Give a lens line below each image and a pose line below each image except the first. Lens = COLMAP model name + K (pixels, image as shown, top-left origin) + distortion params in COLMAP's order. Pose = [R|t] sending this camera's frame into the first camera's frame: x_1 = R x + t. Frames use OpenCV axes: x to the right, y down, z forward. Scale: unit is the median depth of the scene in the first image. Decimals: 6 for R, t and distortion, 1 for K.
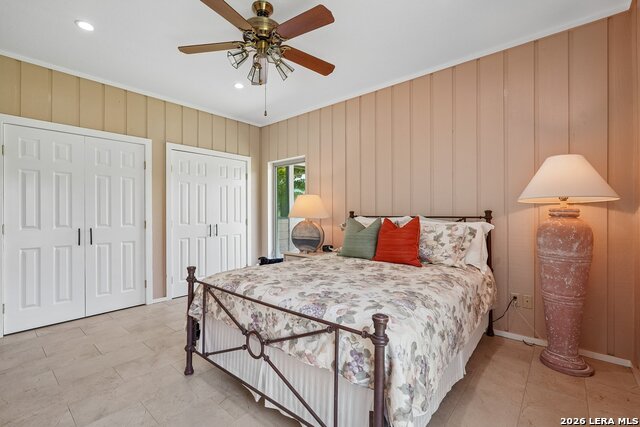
lens RADIAL K [[282.0, 0, 323.5], [0, 282.0, 214.4], [0, 0, 1]] dist [-0.009954, 0.001872]
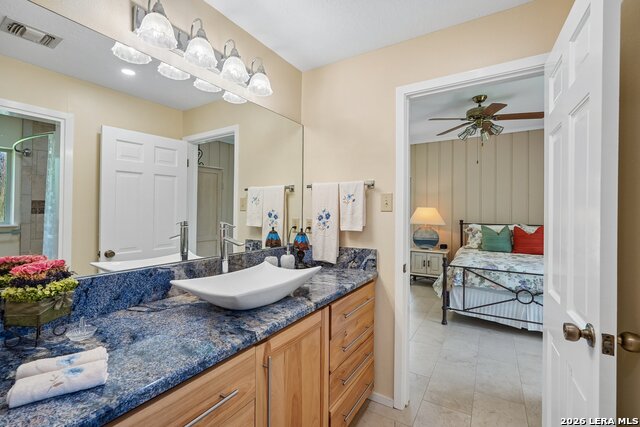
lens RADIAL K [[282.0, 0, 314.8], [0, 282.0, 212.9], [0, 0, 1]] dist [-0.009954, 0.001872]
pose [[0.990487, 0.012797, 0.137007, -1.524378], [-0.011603, 0.999887, -0.009514, -0.044532], [-0.137113, 0.007833, 0.990524, -0.520072]]
